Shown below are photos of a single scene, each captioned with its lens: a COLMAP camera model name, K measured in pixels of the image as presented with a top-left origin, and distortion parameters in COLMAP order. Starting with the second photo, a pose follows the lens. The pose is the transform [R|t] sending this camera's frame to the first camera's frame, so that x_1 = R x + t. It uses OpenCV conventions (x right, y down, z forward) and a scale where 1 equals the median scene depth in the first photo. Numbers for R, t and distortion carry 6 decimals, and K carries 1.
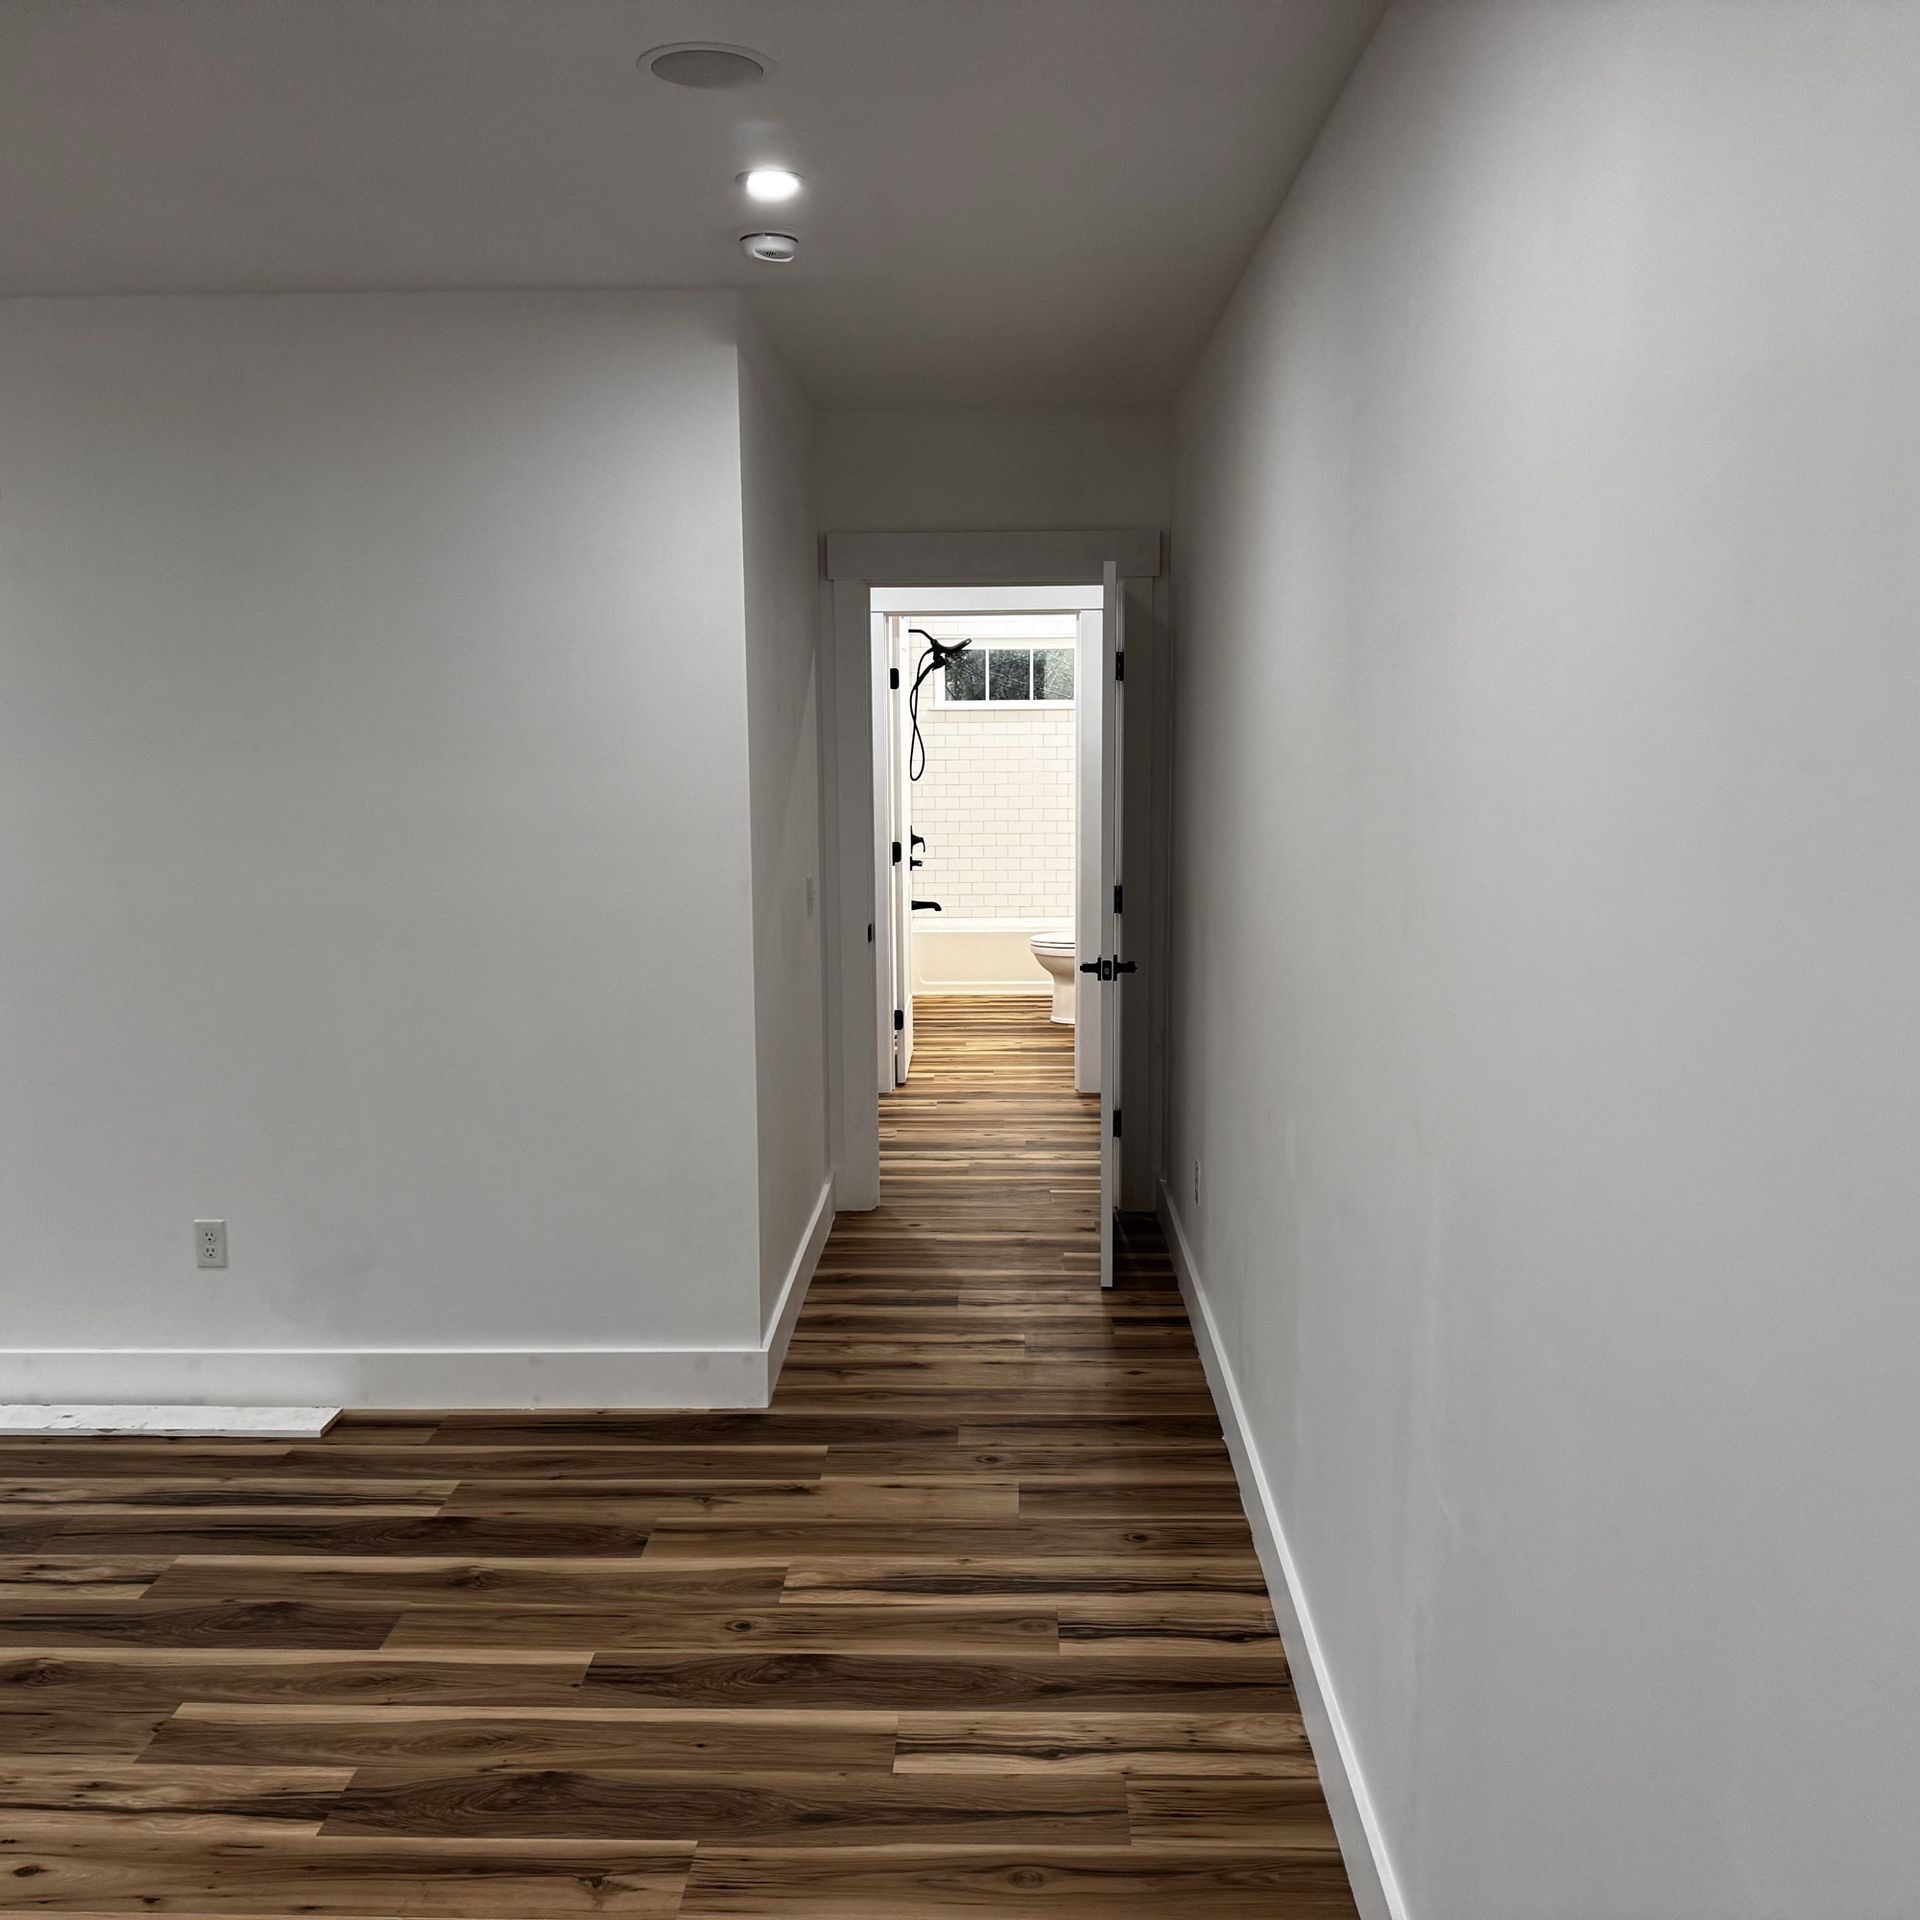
lens RADIAL K [[1788.1, 0, 960.0], [0, 1788.1, 960.0], [0, 0, 1]] dist [0.125269, -0.230228]
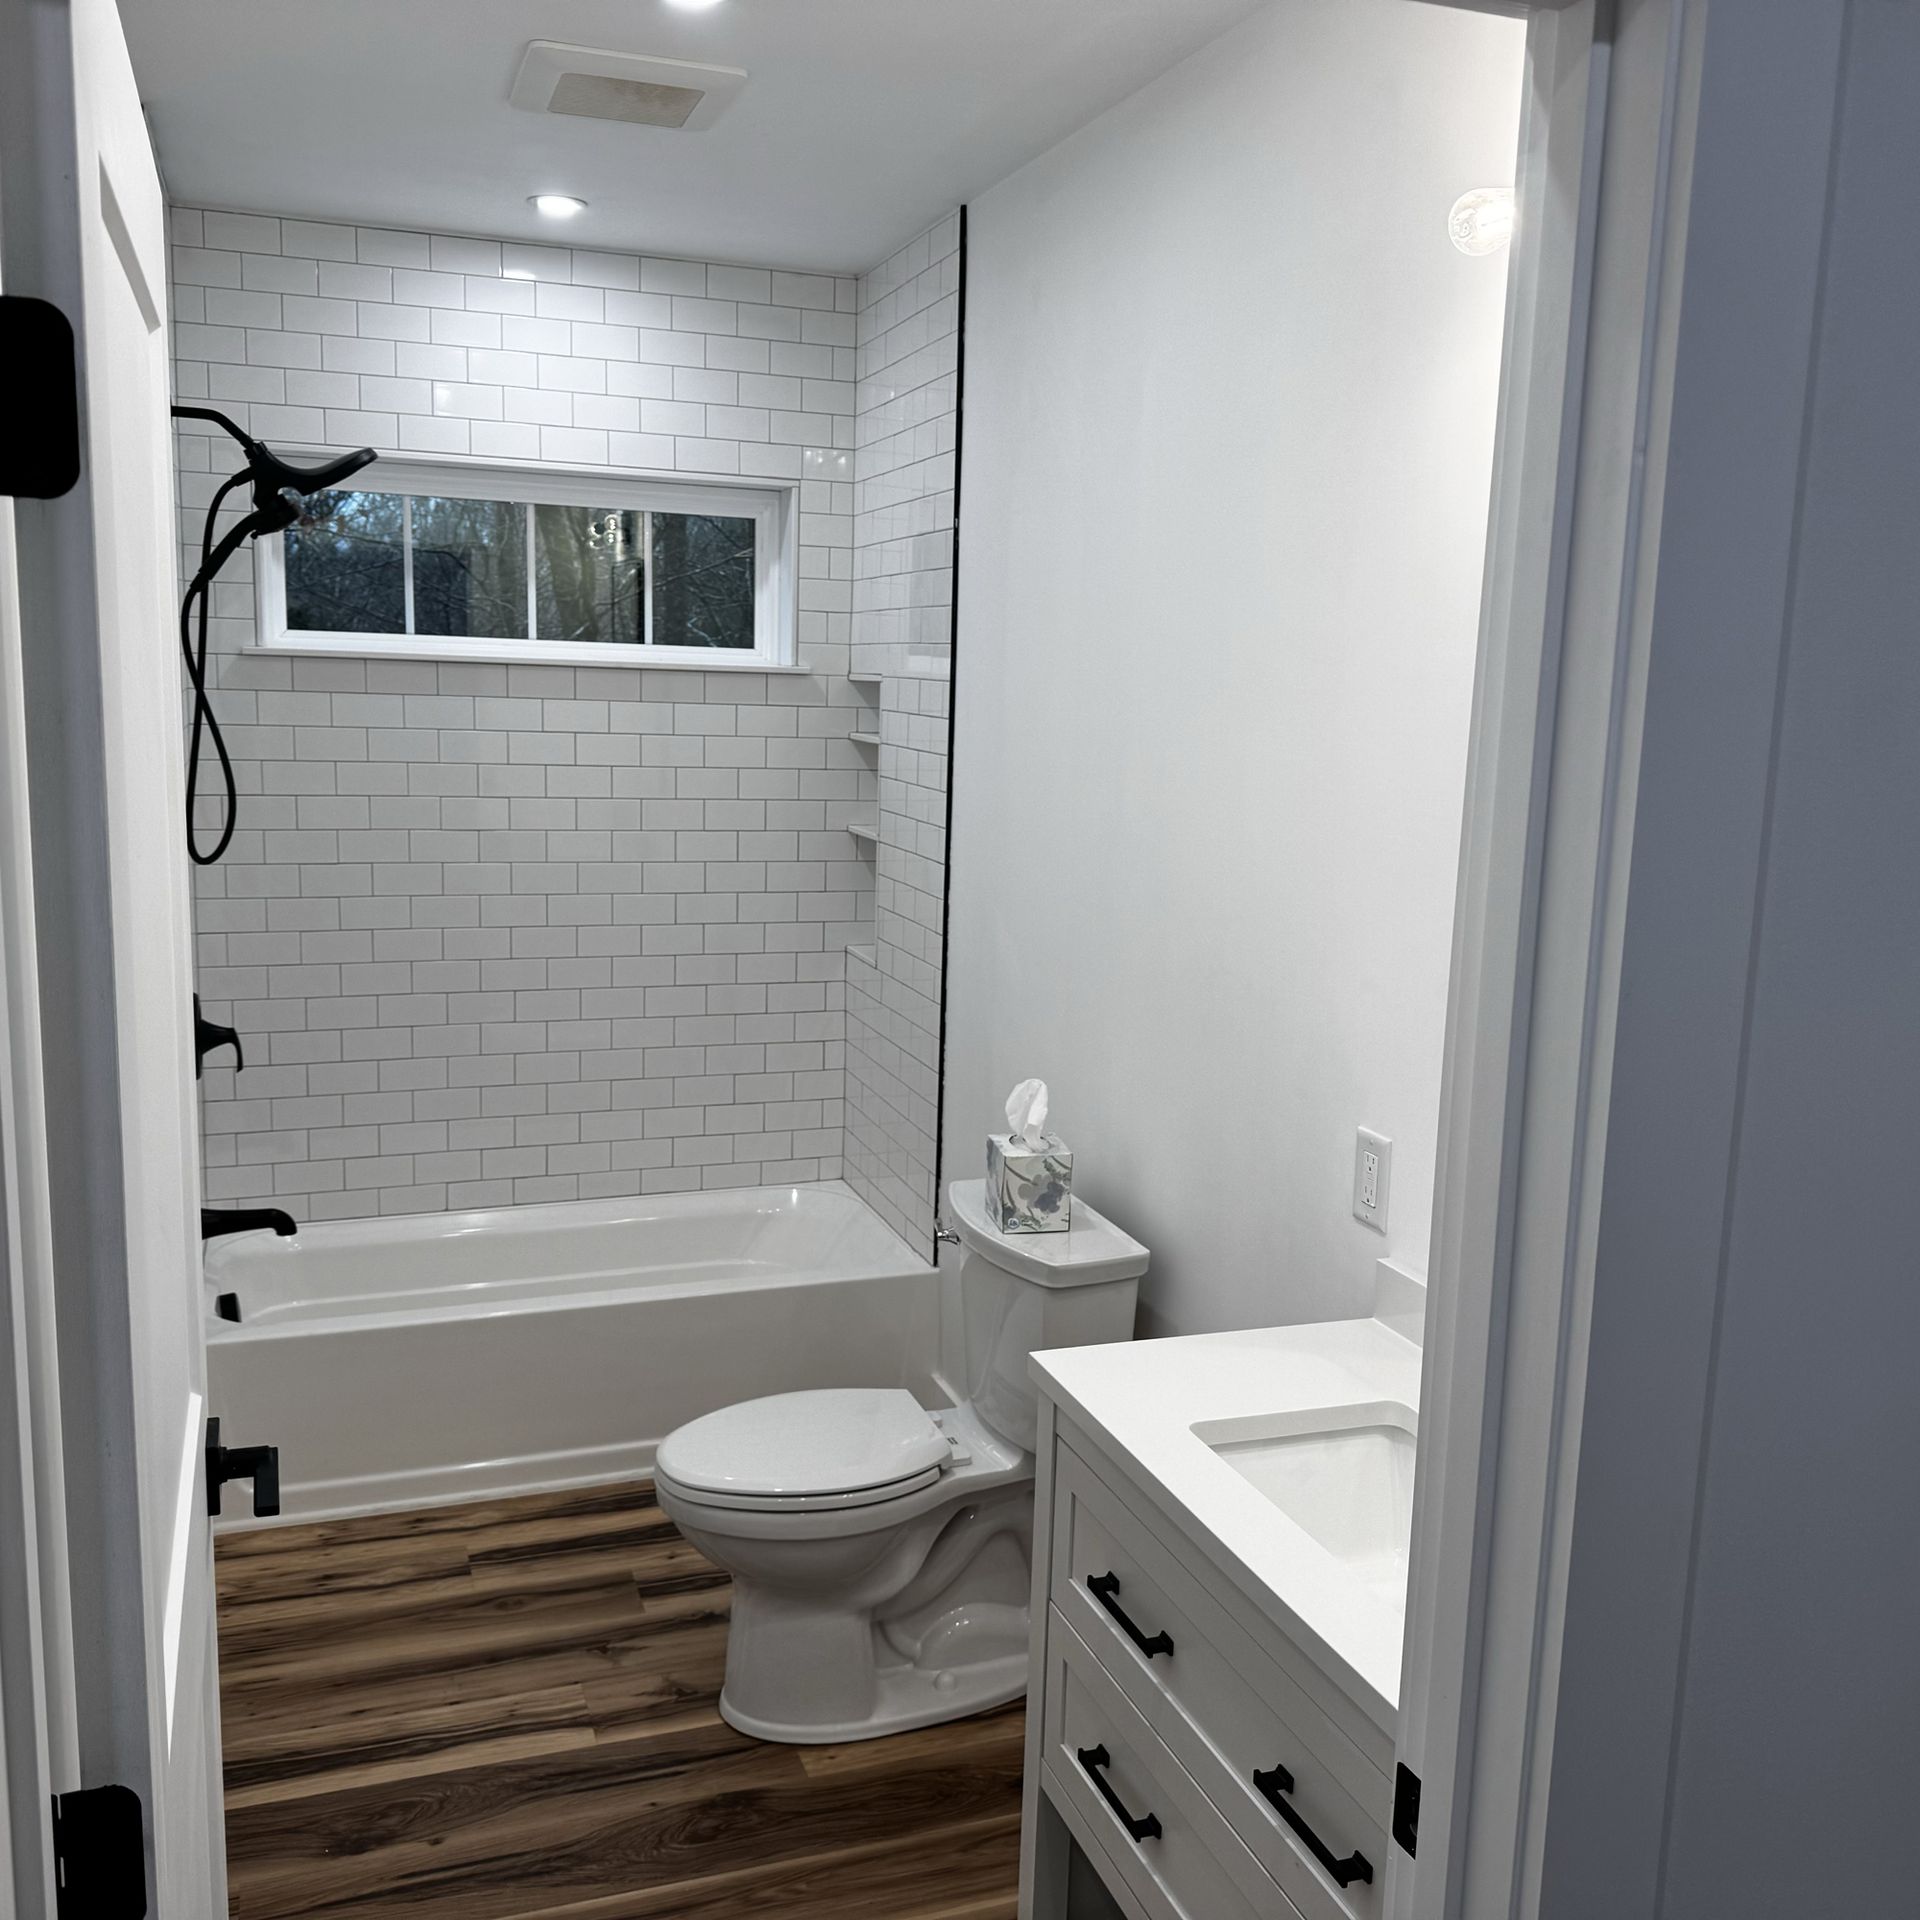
lens RADIAL K [[1788.1, 0, 960.0], [0, 1788.1, 960.0], [0, 0, 1]] dist [0.125269, -0.230228]
pose [[0.930284, -0.021635, 0.366202, -0.018421], [0.011636, 0.999497, 0.029488, -0.090185], [-0.366655, -0.023171, 0.930068, 0.629882]]
